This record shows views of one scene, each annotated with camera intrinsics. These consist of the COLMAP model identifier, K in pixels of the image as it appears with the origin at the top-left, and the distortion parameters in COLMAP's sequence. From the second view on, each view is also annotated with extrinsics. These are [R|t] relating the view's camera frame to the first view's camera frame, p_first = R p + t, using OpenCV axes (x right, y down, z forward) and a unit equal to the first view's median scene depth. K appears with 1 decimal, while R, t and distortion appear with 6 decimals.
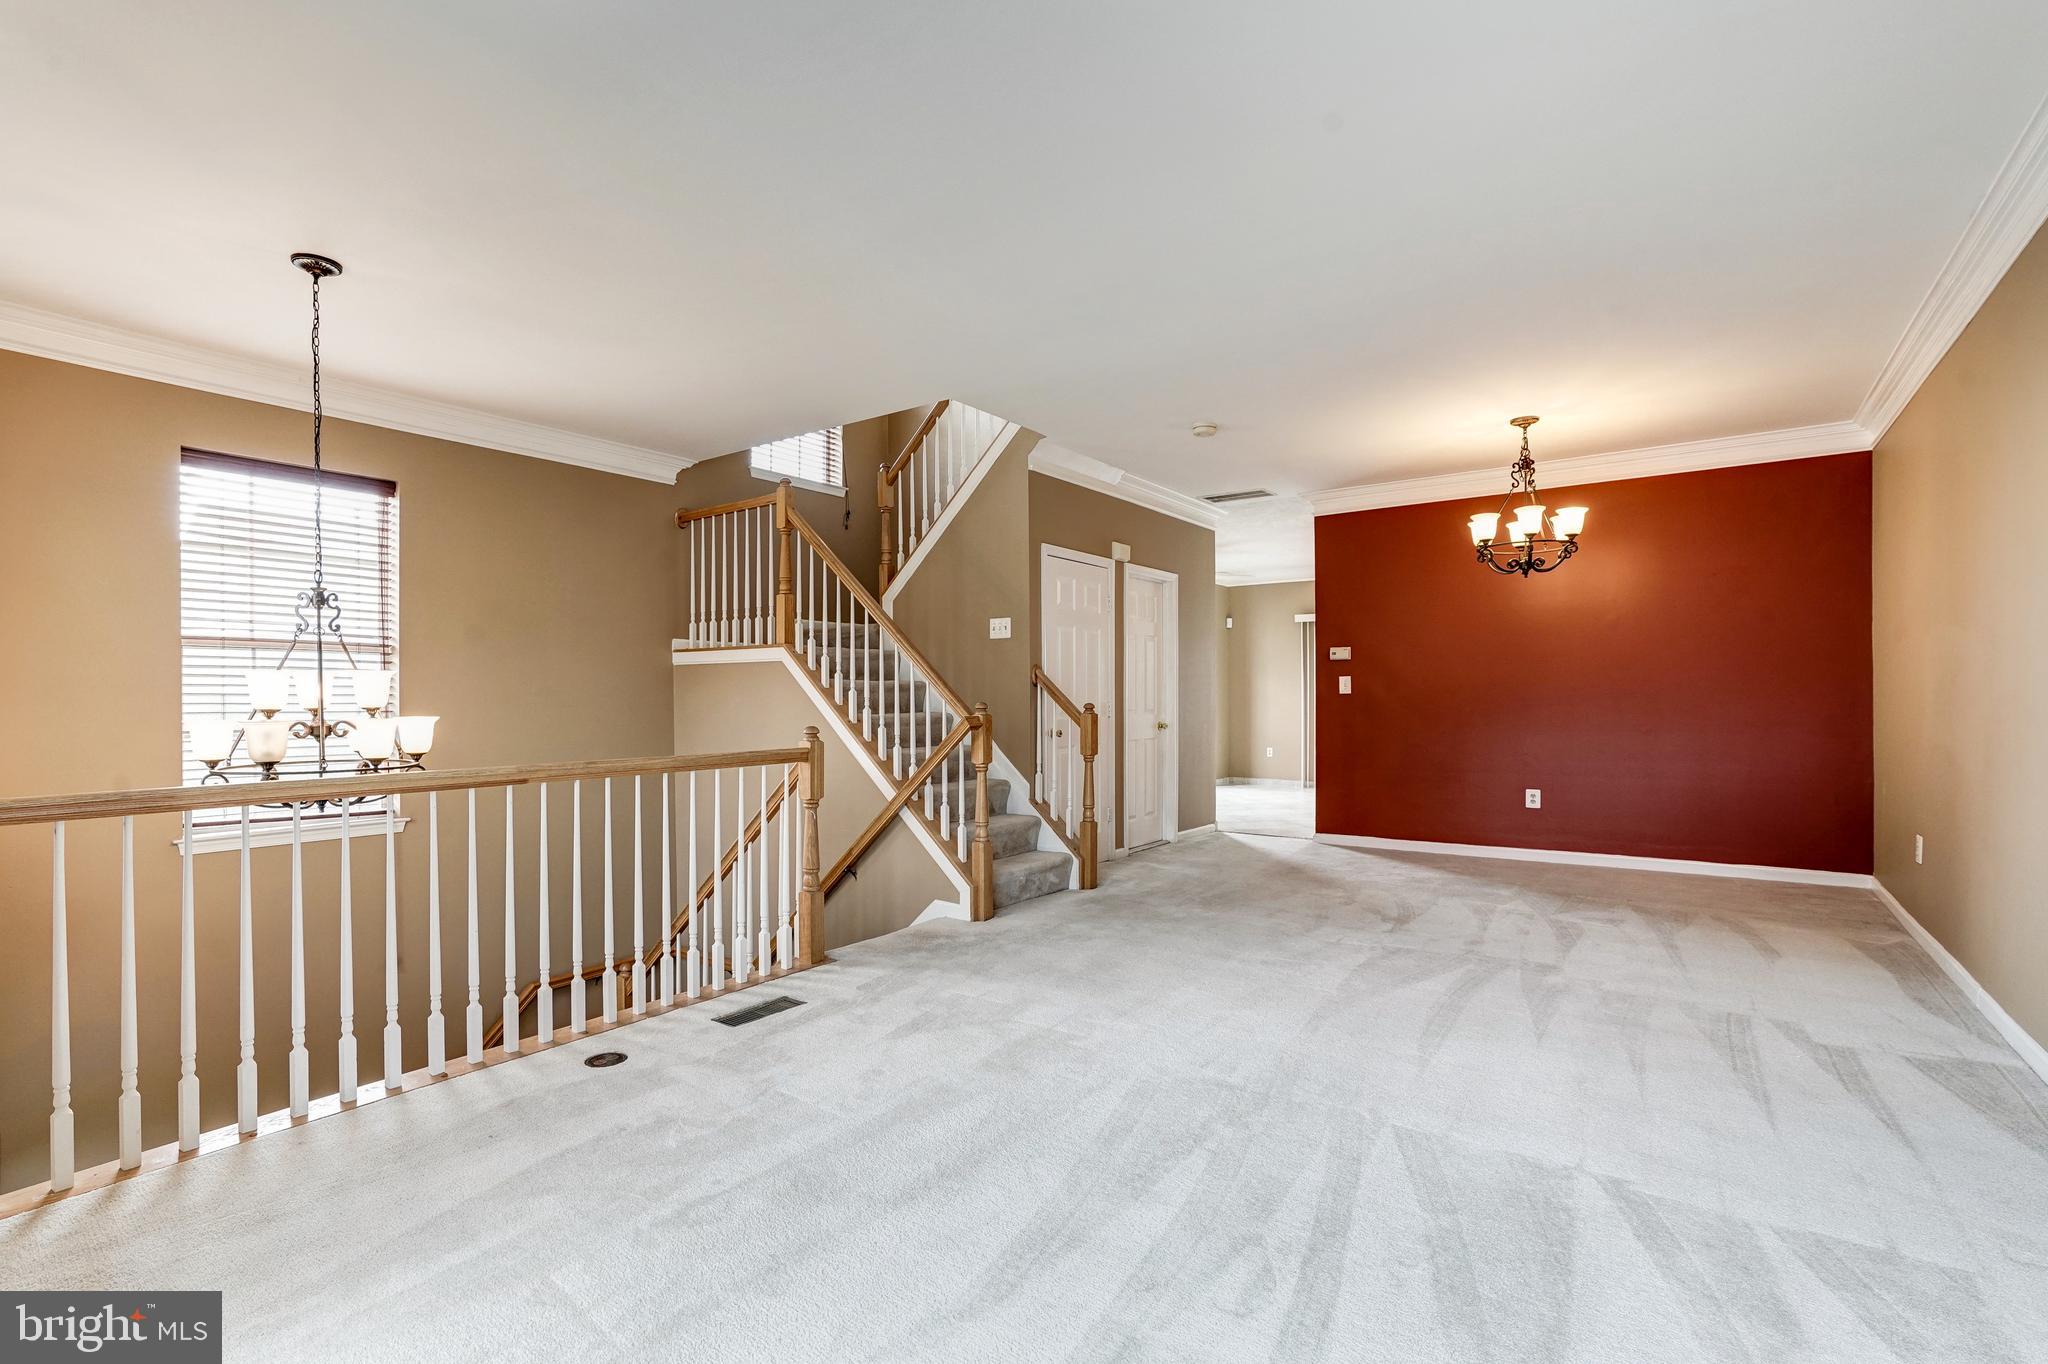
lens RADIAL K [[946.2, 0, 1038.3], [0, 946.2, 695.8], [0, 0, 1]] dist [-0.037564, 0.013581]
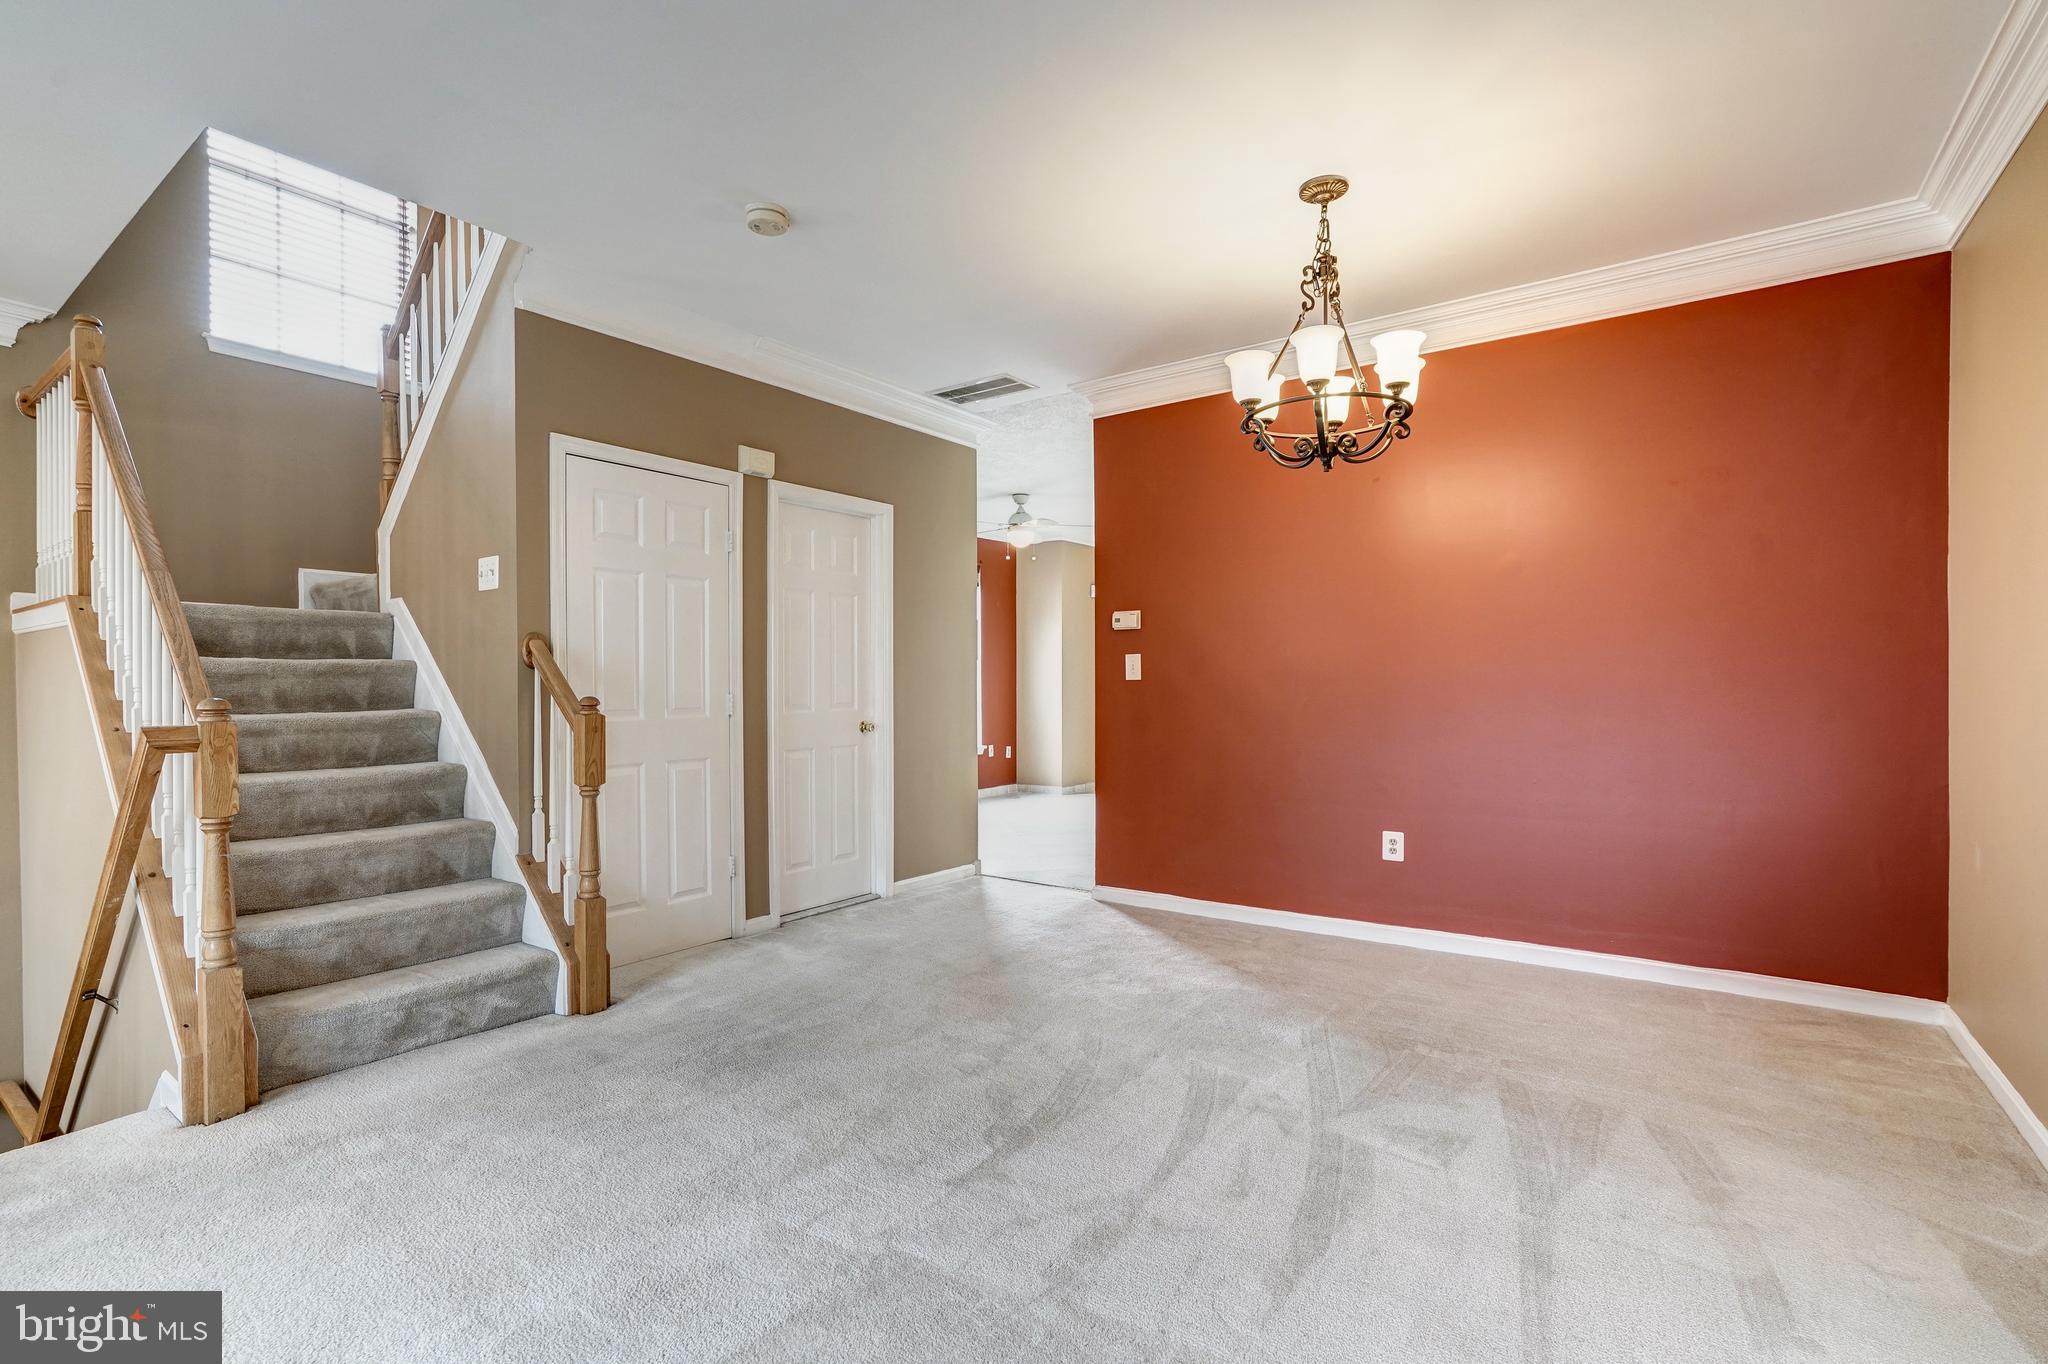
lens RADIAL K [[946.2, 0, 1030.6], [0, 946.2, 685.3], [0, 0, 1]] dist [-0.037564, 0.013581]
pose [[0.999997, 0.001362, -0.002028, 0.311110], [-0.001350, 0.999981, 0.005974, -0.002972], [0.002036, -0.005971, 0.999980, 0.396550]]
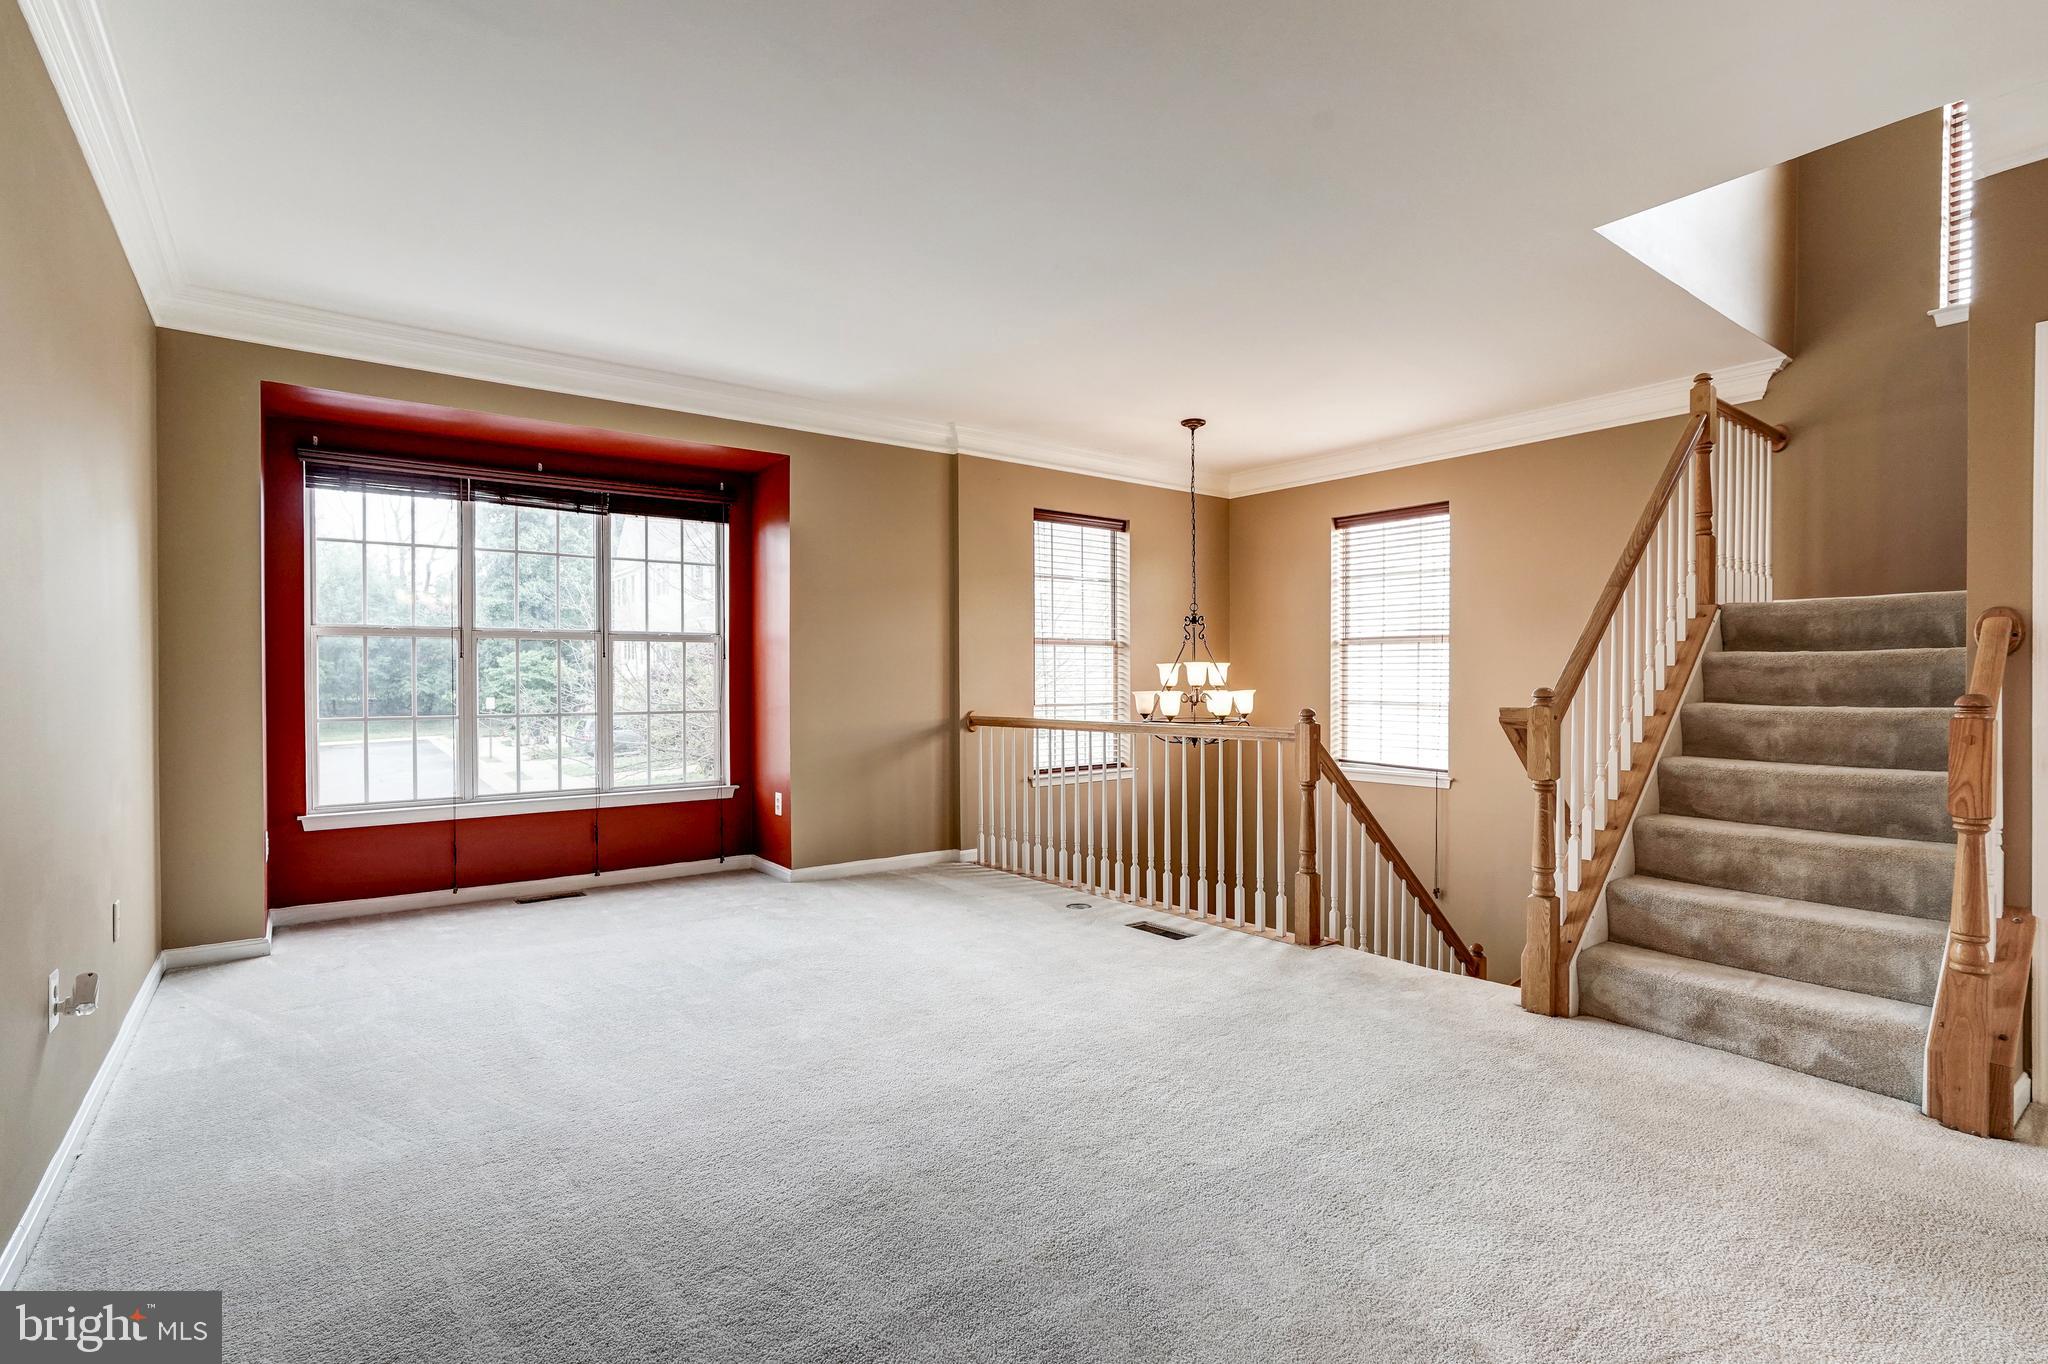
lens RADIAL K [[946.2, 0, 1008.0], [0, 946.2, 695.3], [0, 0, 1]] dist [-0.037564, 0.013581]
pose [[-0.297606, 0.022602, -0.954421, 0.545999], [0.007301, 0.999744, 0.021398, -0.004125], [0.954661, -0.000600, -0.297695, 0.670547]]
